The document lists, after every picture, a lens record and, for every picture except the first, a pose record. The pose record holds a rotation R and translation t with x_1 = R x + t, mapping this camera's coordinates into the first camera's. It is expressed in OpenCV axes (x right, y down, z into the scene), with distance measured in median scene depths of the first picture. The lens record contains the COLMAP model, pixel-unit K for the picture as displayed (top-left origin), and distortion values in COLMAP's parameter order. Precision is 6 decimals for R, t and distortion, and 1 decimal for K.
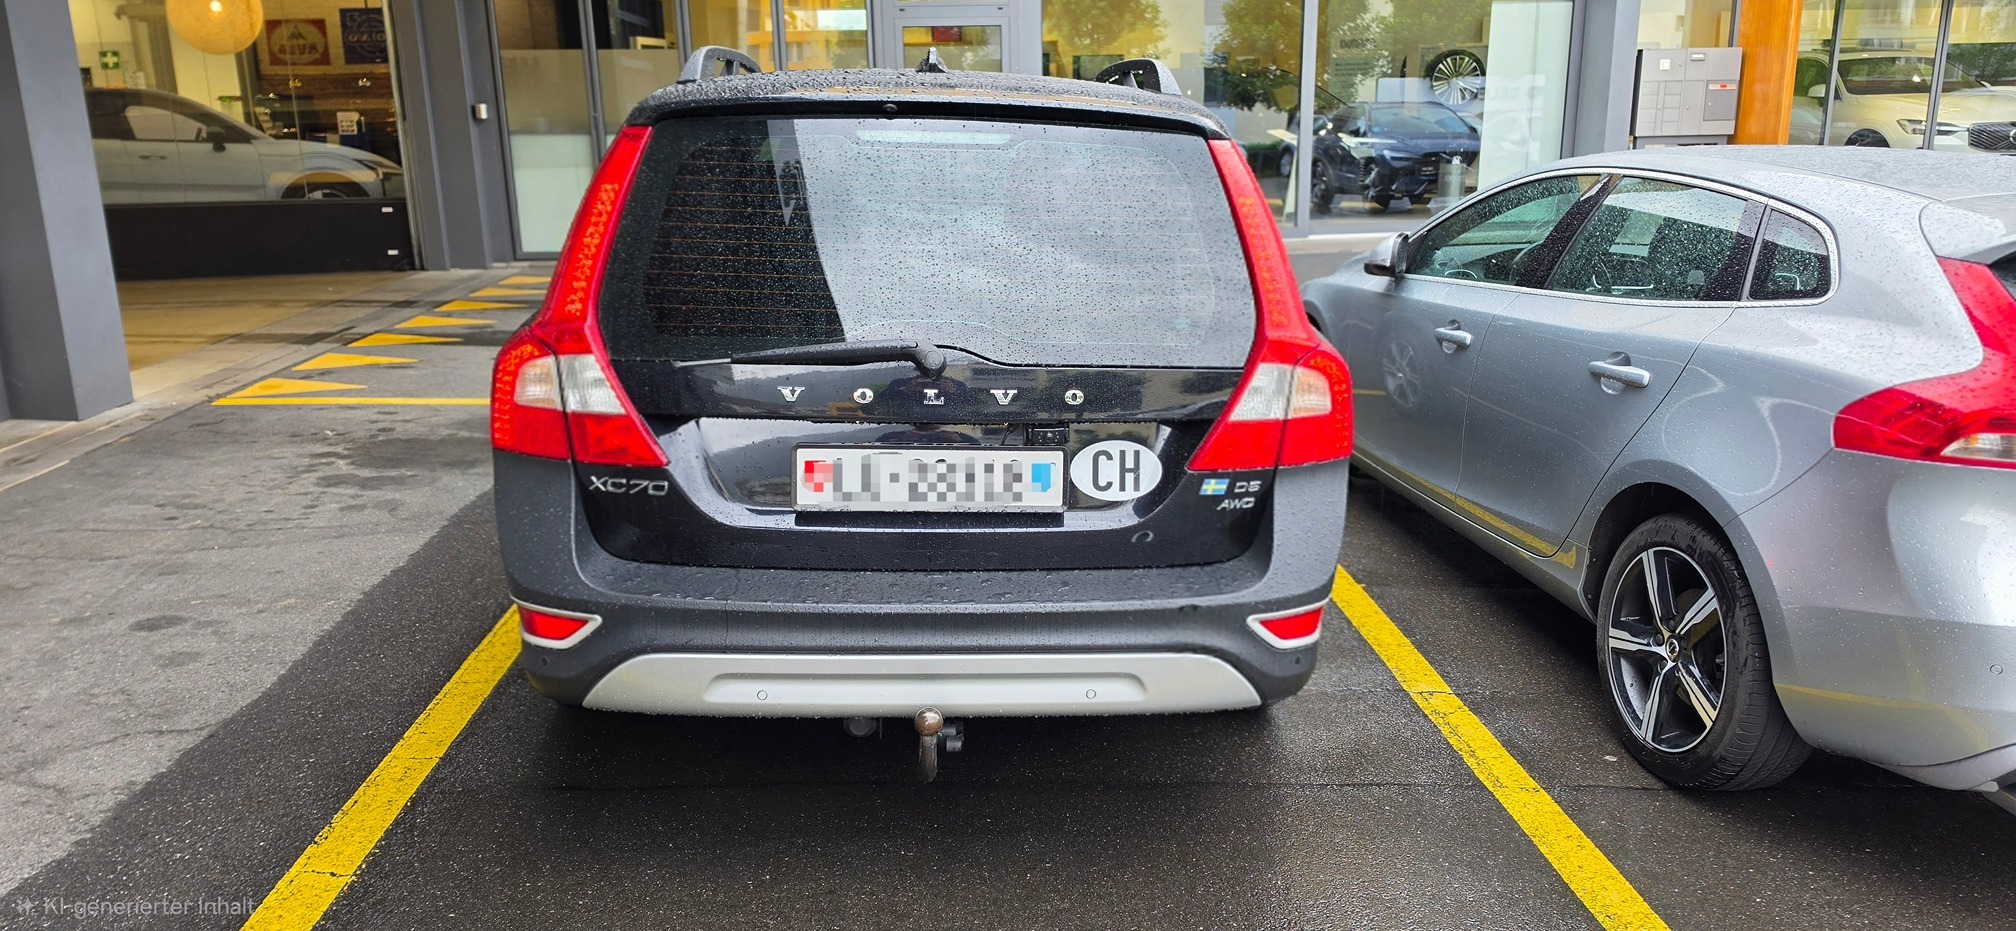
lens RADIAL K [[1388.1, 0, 1008.0], [0, 1388.1, 465.5], [0, 0, 1]] dist [0.079422, -0.100108]
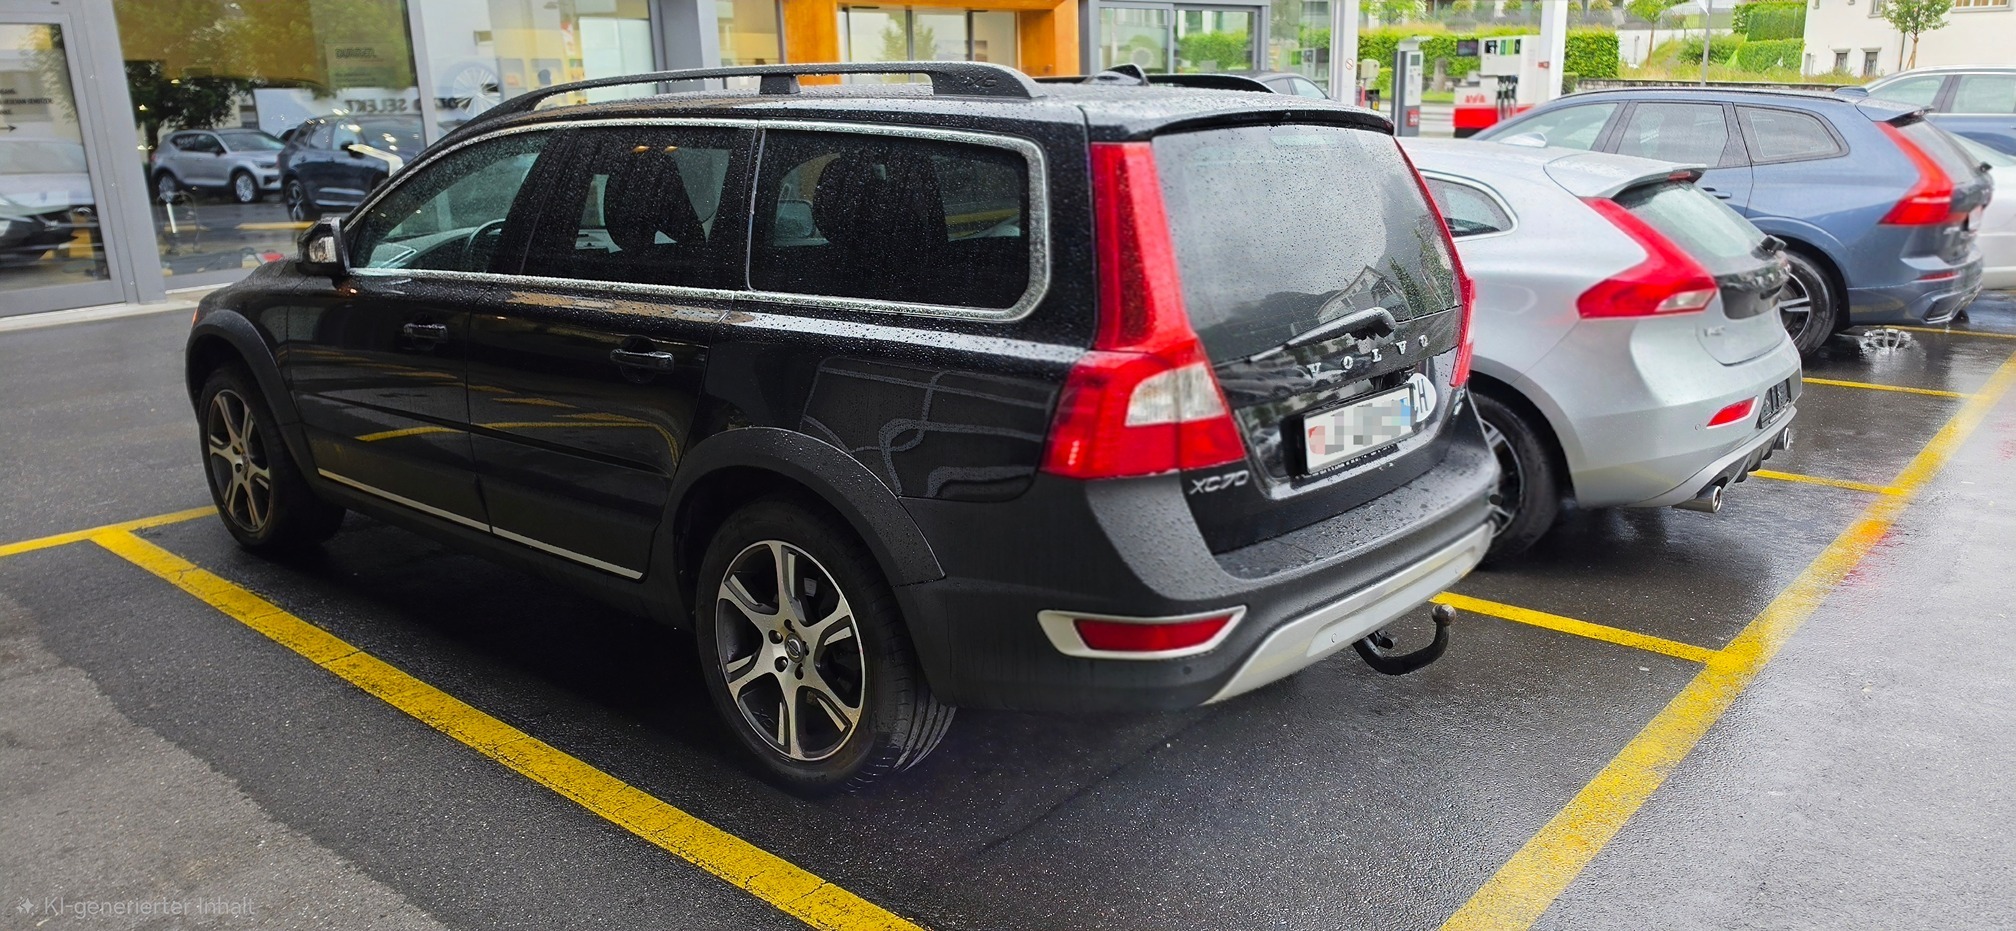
lens RADIAL K [[1388.1, 0, 1008.0], [0, 1388.1, 465.5], [0, 0, 1]] dist [0.079422, -0.100108]
pose [[0.690603, -0.191813, 0.697335, -1.054590], [0.197524, 0.977556, 0.073276, -0.100560], [-0.695739, 0.087135, 0.712990, 0.349095]]
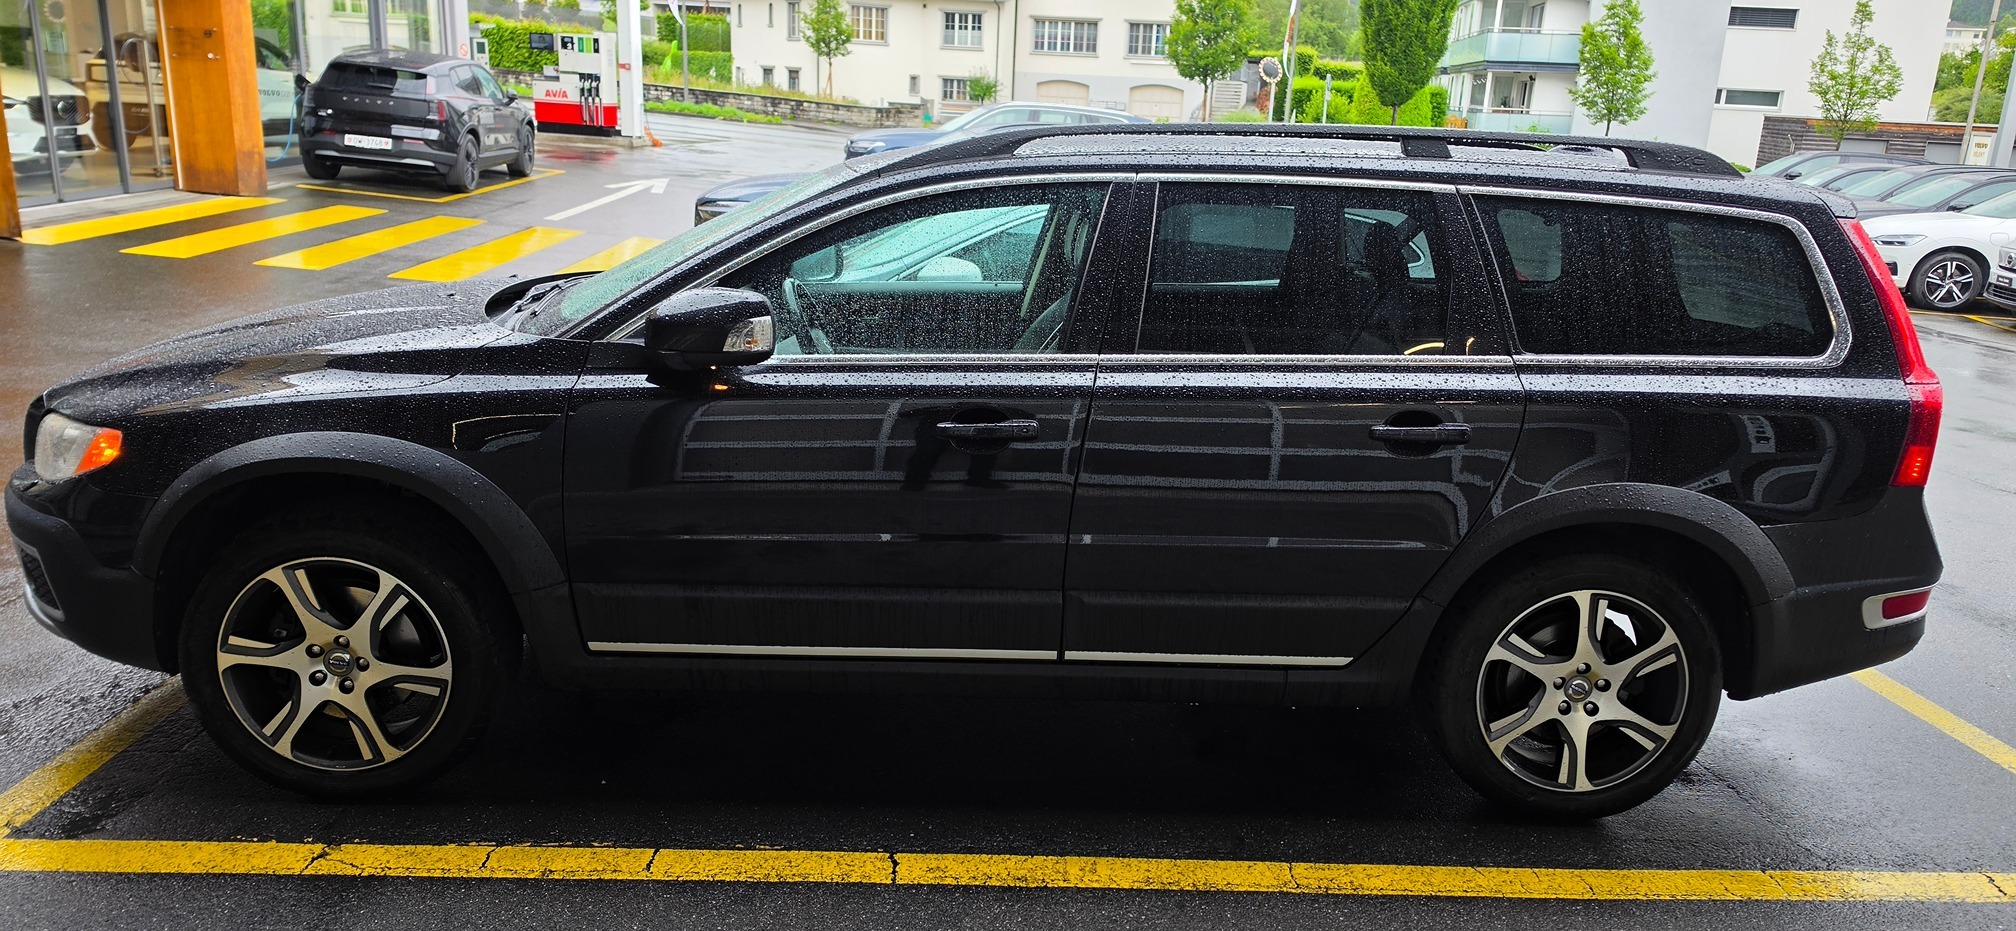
lens RADIAL K [[1388.1, 0, 1008.0], [0, 1388.1, 465.5], [0, 0, 1]] dist [0.079422, -0.100108]
pose [[0.005108, -0.247931, 0.968764, -1.157576], [0.205650, 0.948330, 0.241617, -0.181846], [-0.978612, 0.197992, 0.055831, 0.630639]]
